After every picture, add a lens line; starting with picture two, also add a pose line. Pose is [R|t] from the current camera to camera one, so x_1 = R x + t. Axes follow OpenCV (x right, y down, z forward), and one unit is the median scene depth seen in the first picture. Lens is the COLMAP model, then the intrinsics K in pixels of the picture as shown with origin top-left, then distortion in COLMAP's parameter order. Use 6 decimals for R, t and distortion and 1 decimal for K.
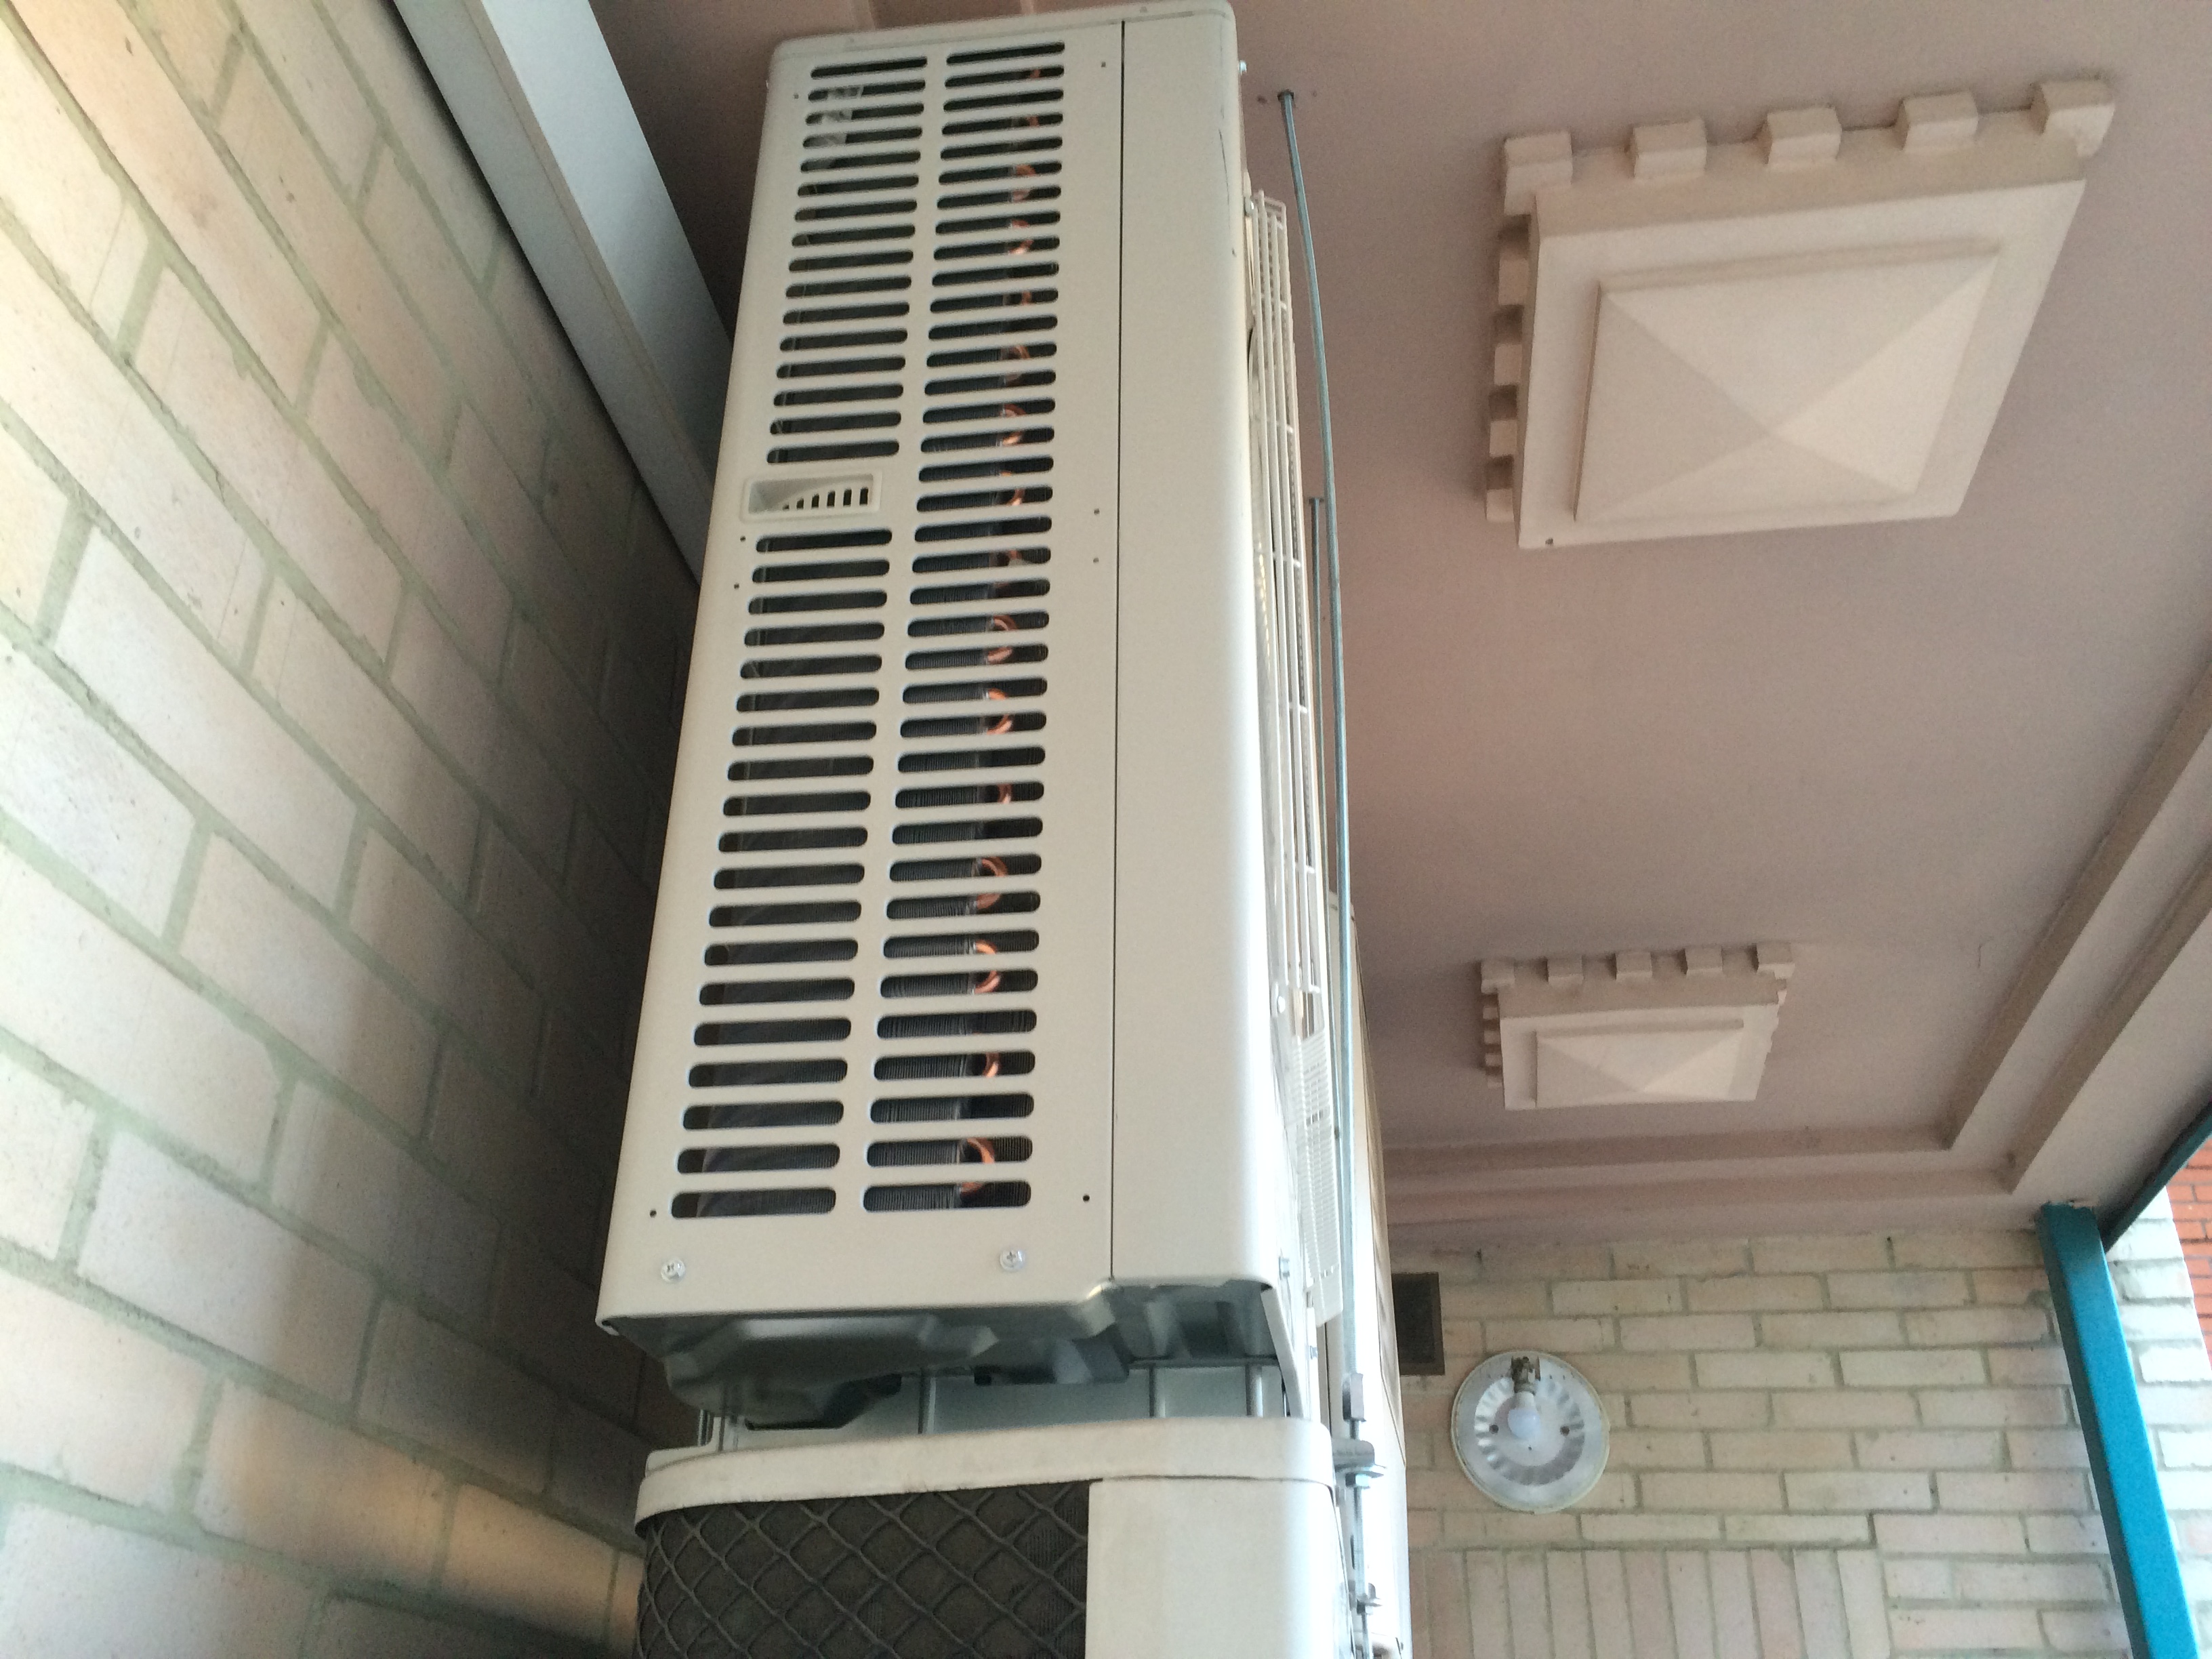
lens RADIAL K [[1892.3, 0, 1106.0], [0, 1892.3, 829.5], [0, 0, 1]] dist [0.070297, 0.005522]
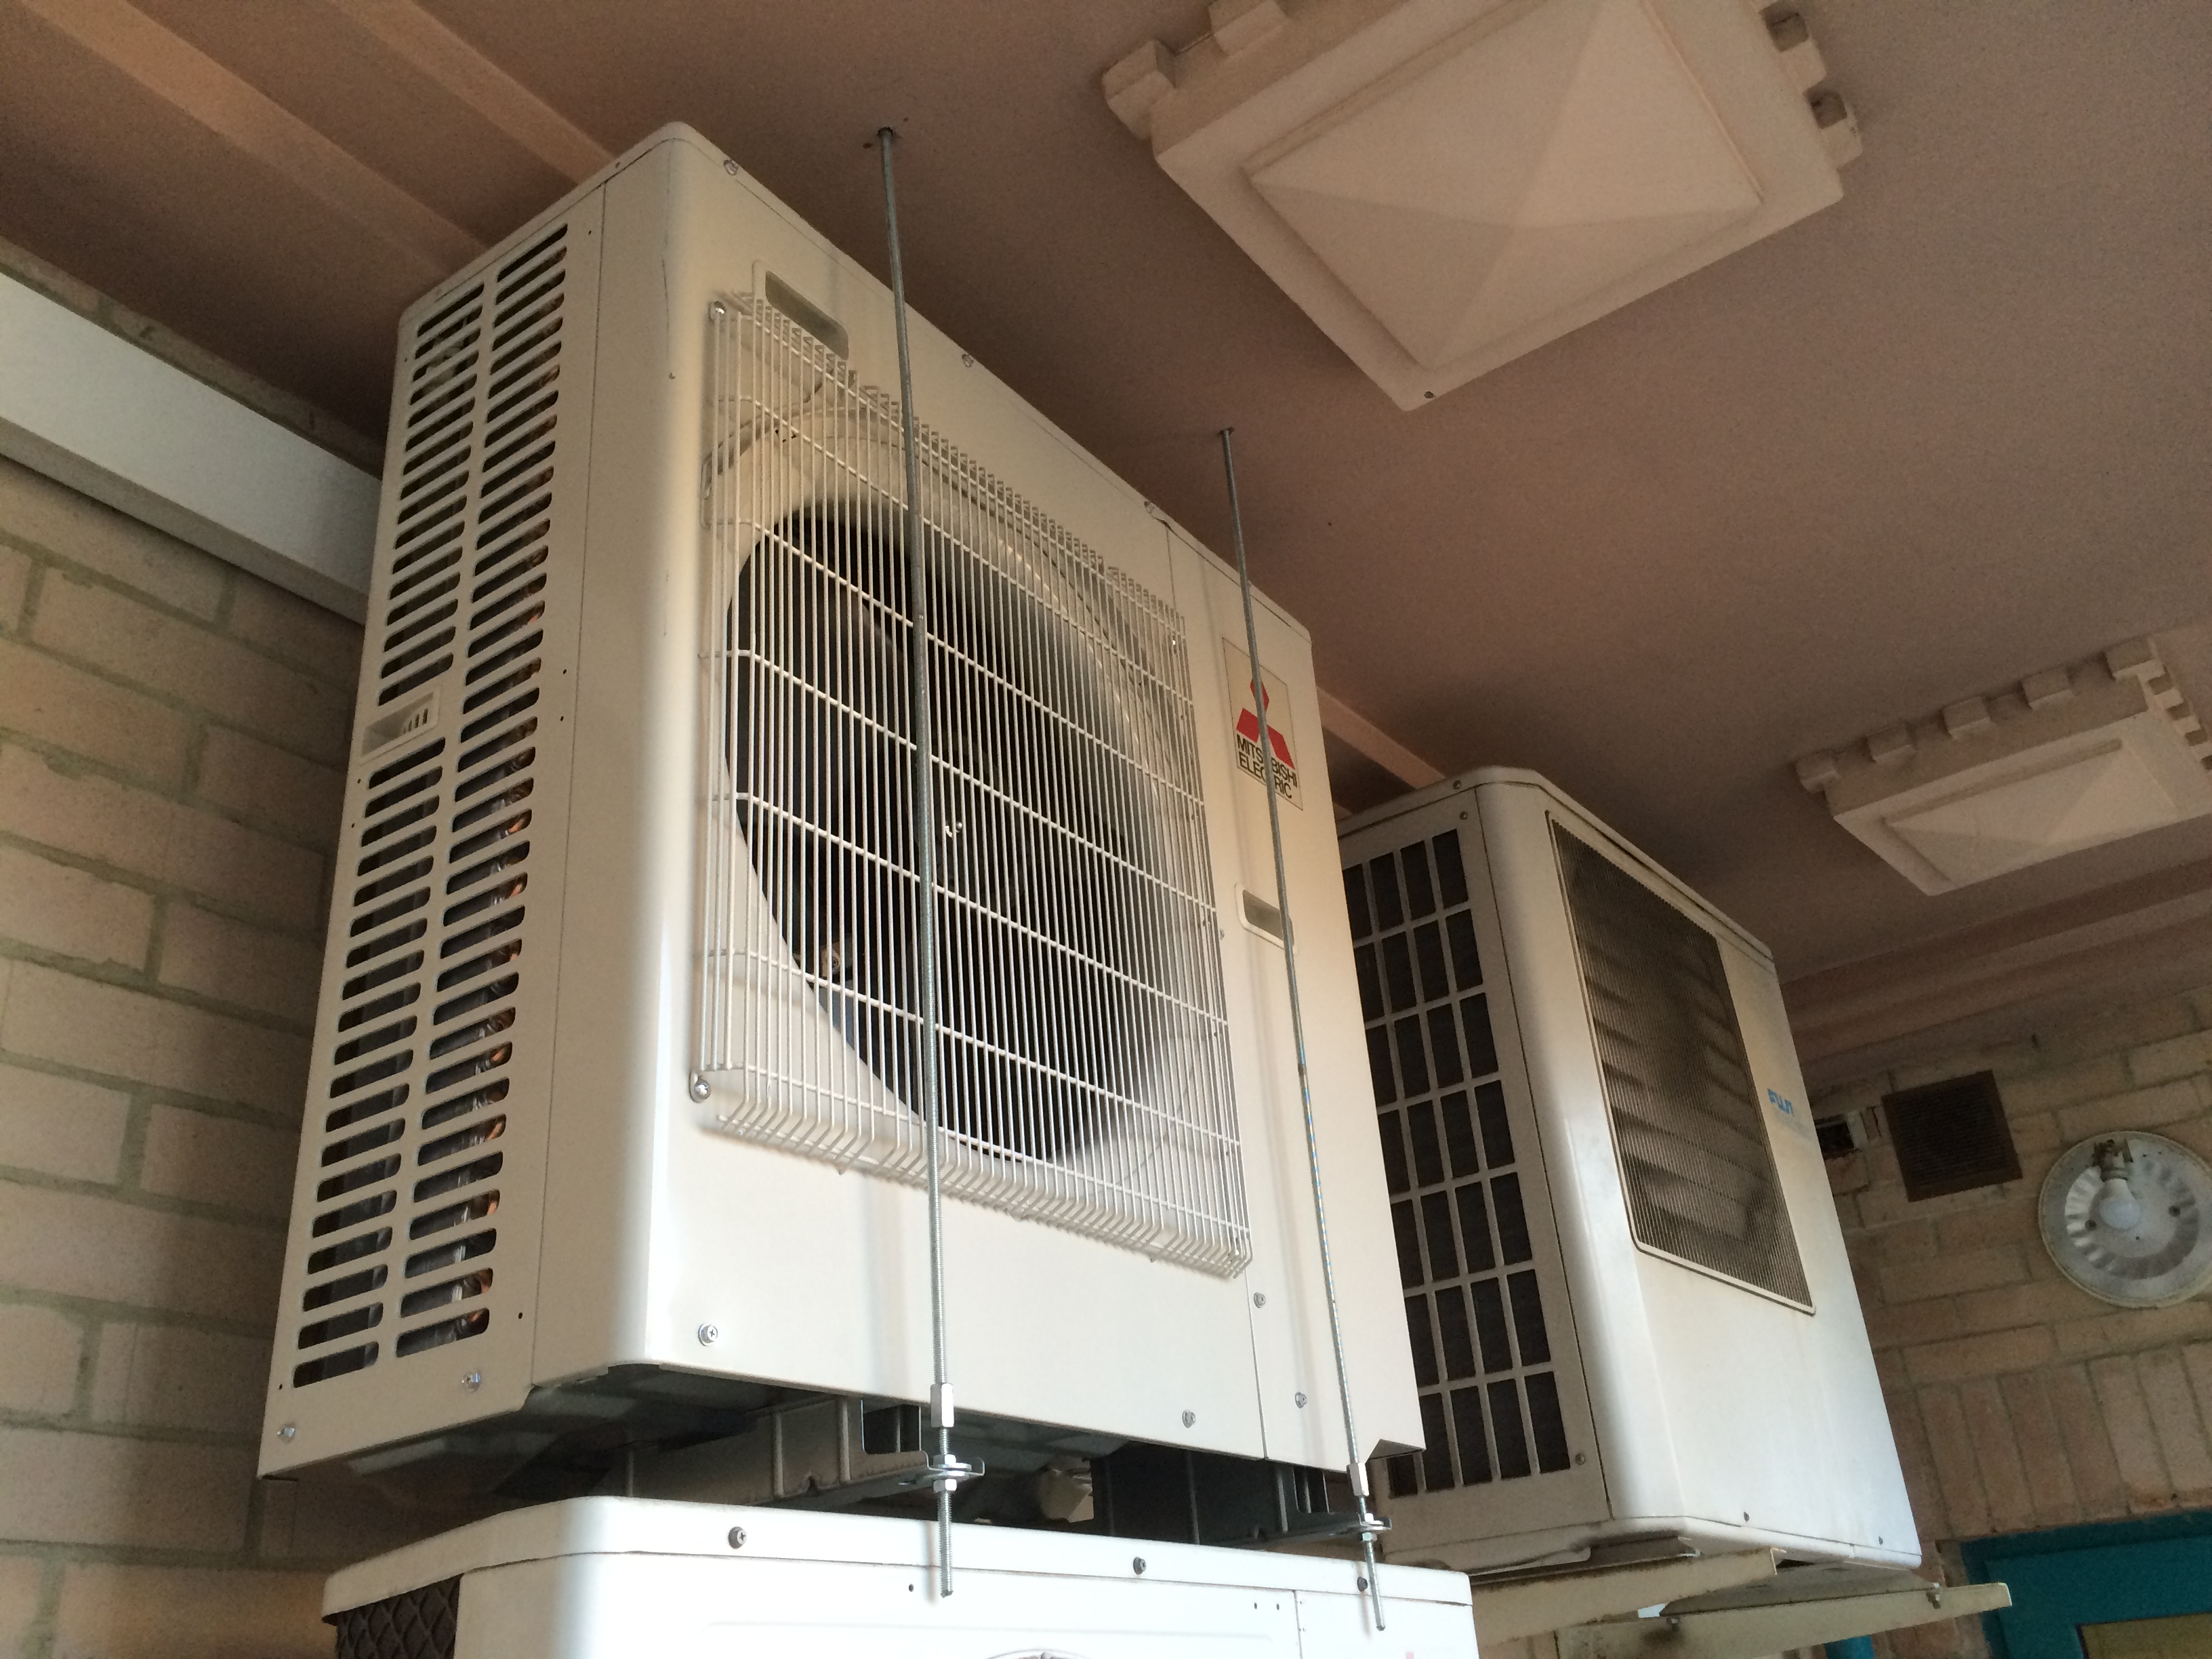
lens RADIAL K [[1898.7, 0, 1106.0], [0, 1898.7, 829.5], [0, 0, 1]] dist [0.030436, -0.006201]
pose [[0.879679, -0.281828, -0.383064, 0.250416], [0.301091, 0.953542, -0.010105, 0.010040], [0.368115, -0.106448, 0.923667, 0.030389]]
